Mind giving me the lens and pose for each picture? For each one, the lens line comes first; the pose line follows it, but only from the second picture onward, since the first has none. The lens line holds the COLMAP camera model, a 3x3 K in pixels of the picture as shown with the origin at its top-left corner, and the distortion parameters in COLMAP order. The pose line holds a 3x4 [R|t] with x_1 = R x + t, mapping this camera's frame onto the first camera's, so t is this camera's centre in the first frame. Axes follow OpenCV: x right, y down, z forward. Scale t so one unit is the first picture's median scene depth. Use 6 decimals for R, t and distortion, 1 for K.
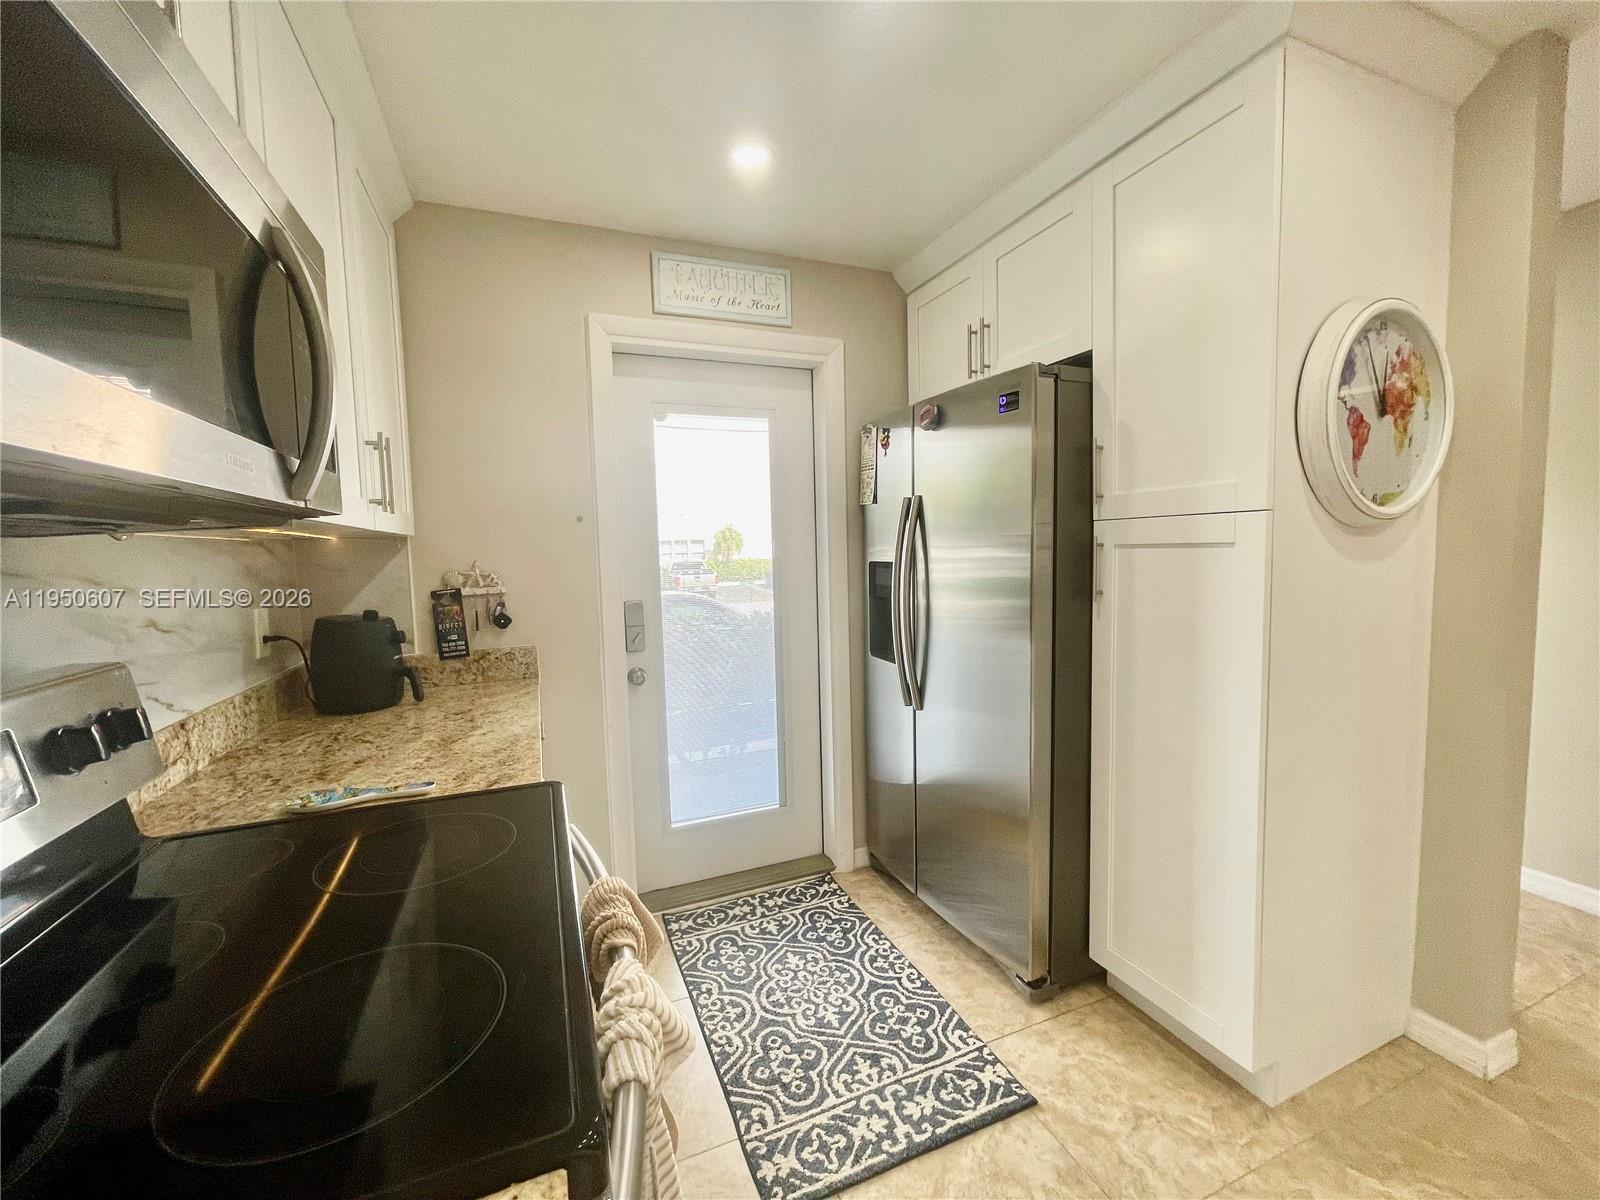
lens RADIAL K [[644.9, 0, 796.1], [0, 644.9, 594.6], [0, 0, 1]] dist [-0.004295, 0.001479]
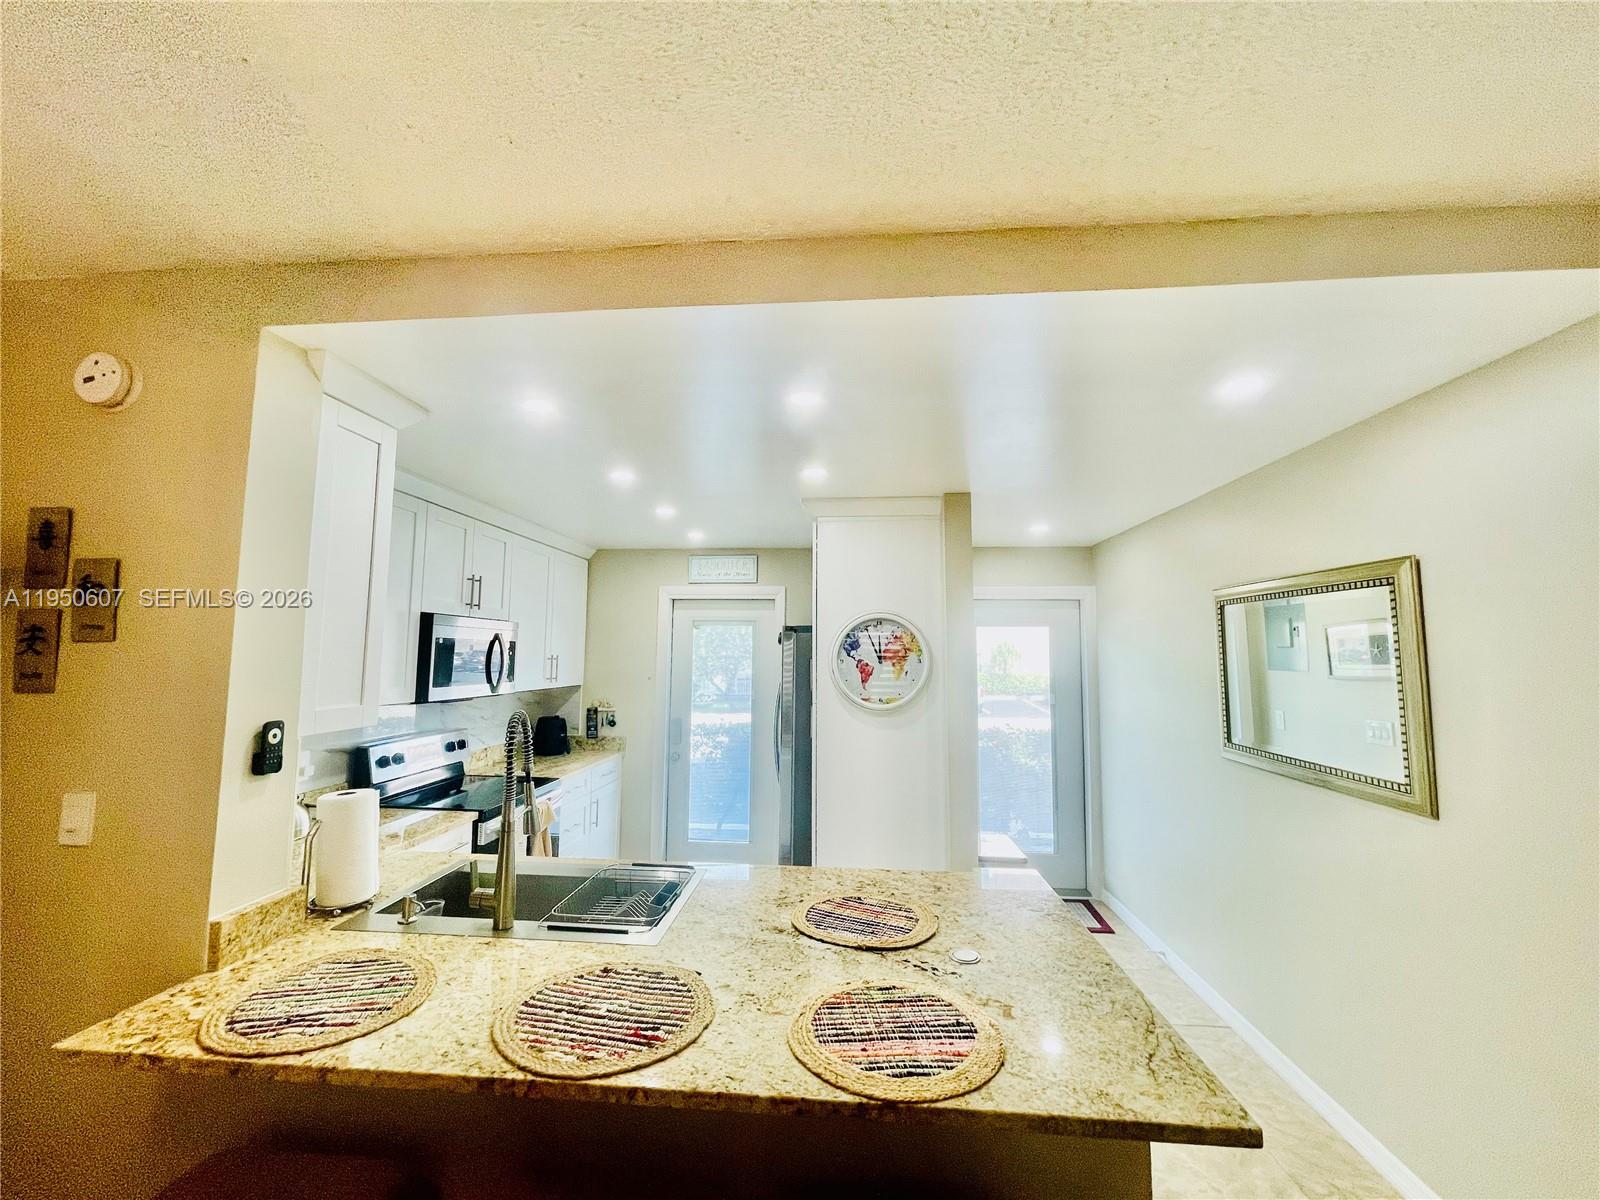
lens RADIAL K [[644.9, 0, 796.5], [0, 644.9, 600.2], [0, 0, 1]] dist [-0.004295, 0.001479]
pose [[0.885120, -0.005450, -0.465332, 1.207415], [-0.066057, 0.988335, -0.137225, -0.122470], [0.460651, 0.152199, 0.874435, -0.768886]]
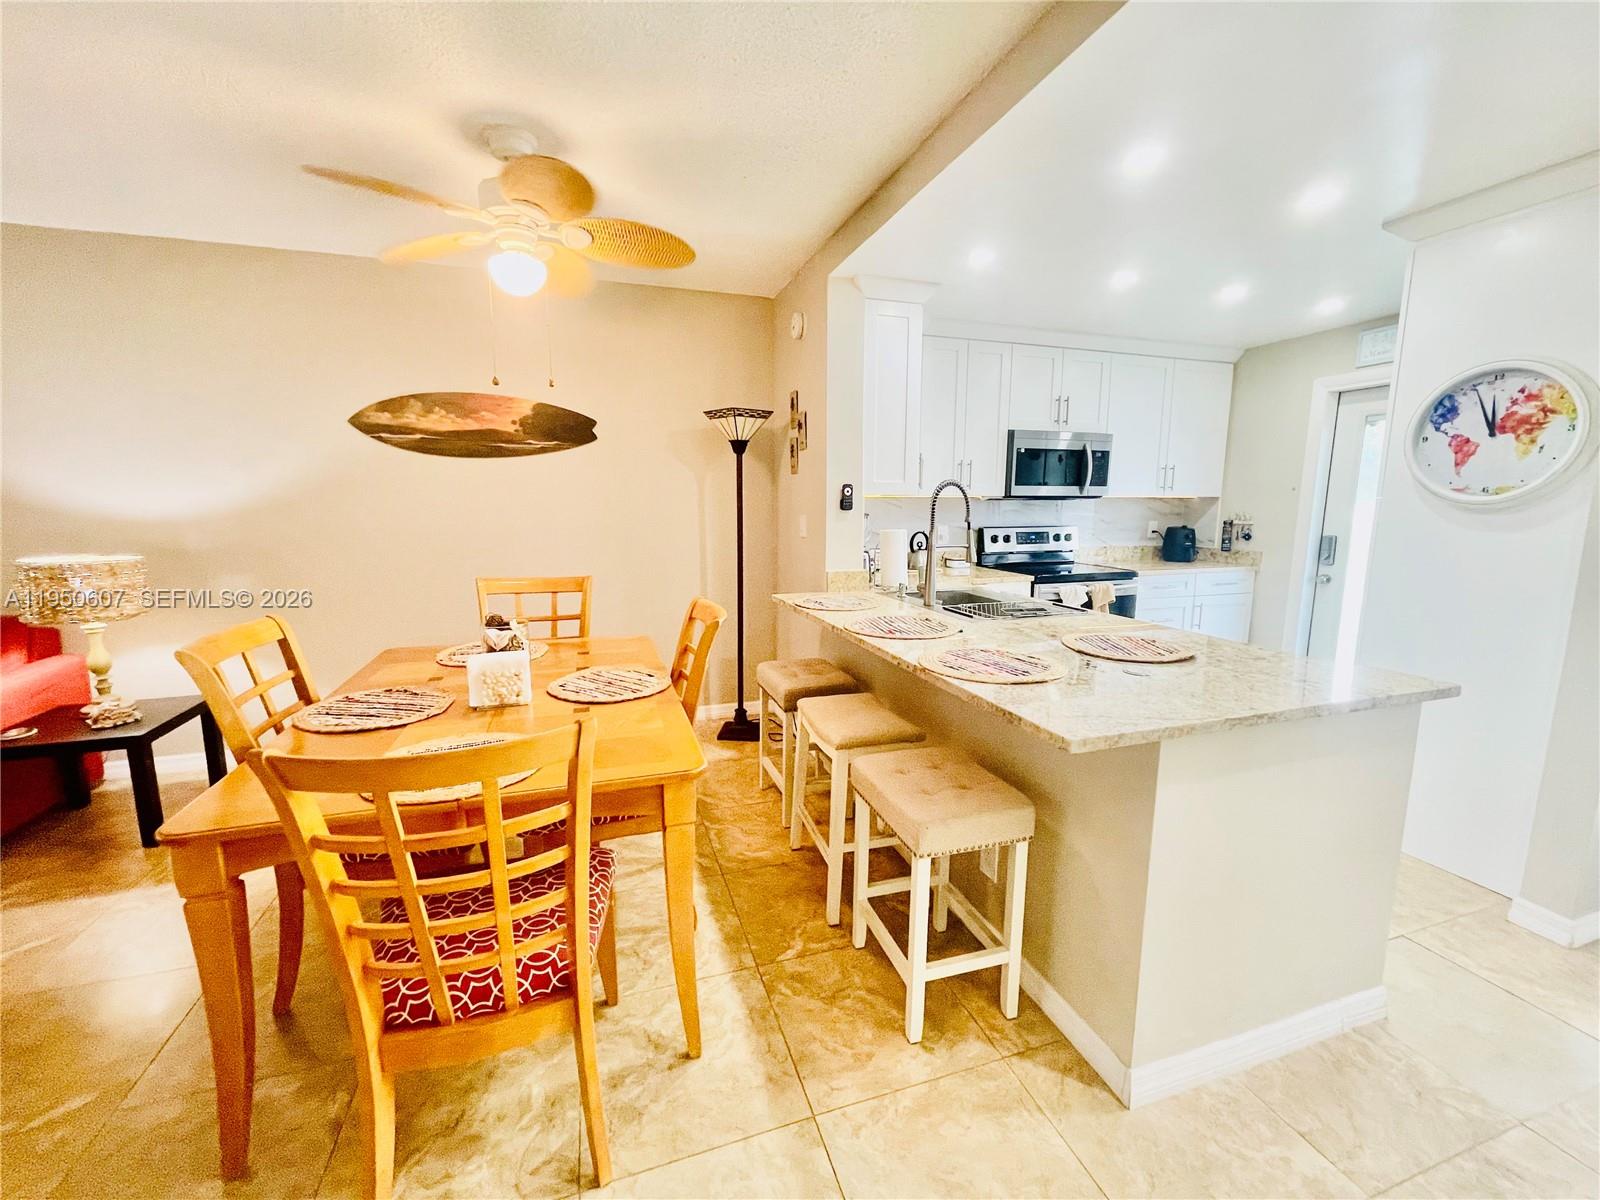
lens RADIAL K [[644.9, 0, 796.3], [0, 644.9, 604.4], [0, 0, 1]] dist [-0.004295, 0.001479]
pose [[-0.076550, 0.185534, -0.979652, 1.874027], [-0.068974, 0.979195, 0.190837, -0.047164], [0.994677, 0.082180, -0.062161, -0.365102]]
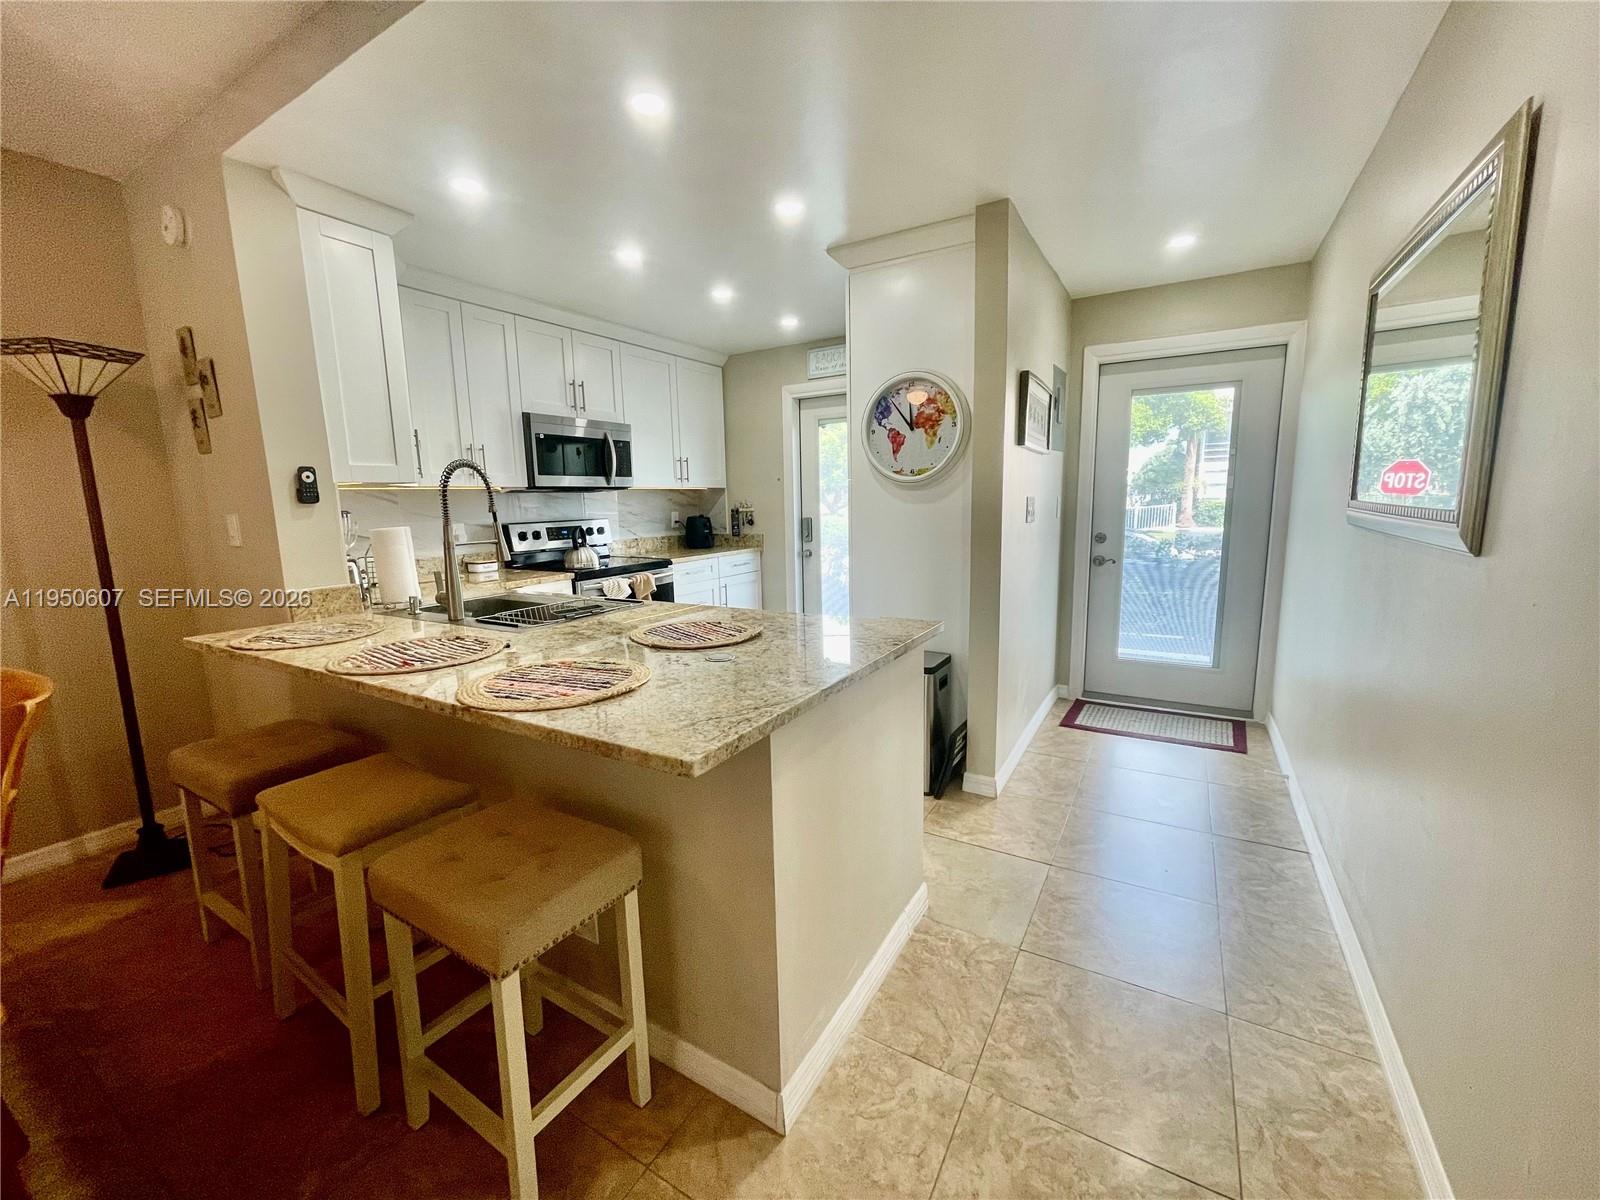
lens RADIAL K [[644.9, 0, 794.5], [0, 644.9, 597.7], [0, 0, 1]] dist [-0.004295, 0.001479]
pose [[0.592837, 0.136464, -0.793676, 1.687759], [-0.049793, 0.989864, 0.133003, -0.009885], [0.803782, -0.039330, 0.593623, -0.351445]]
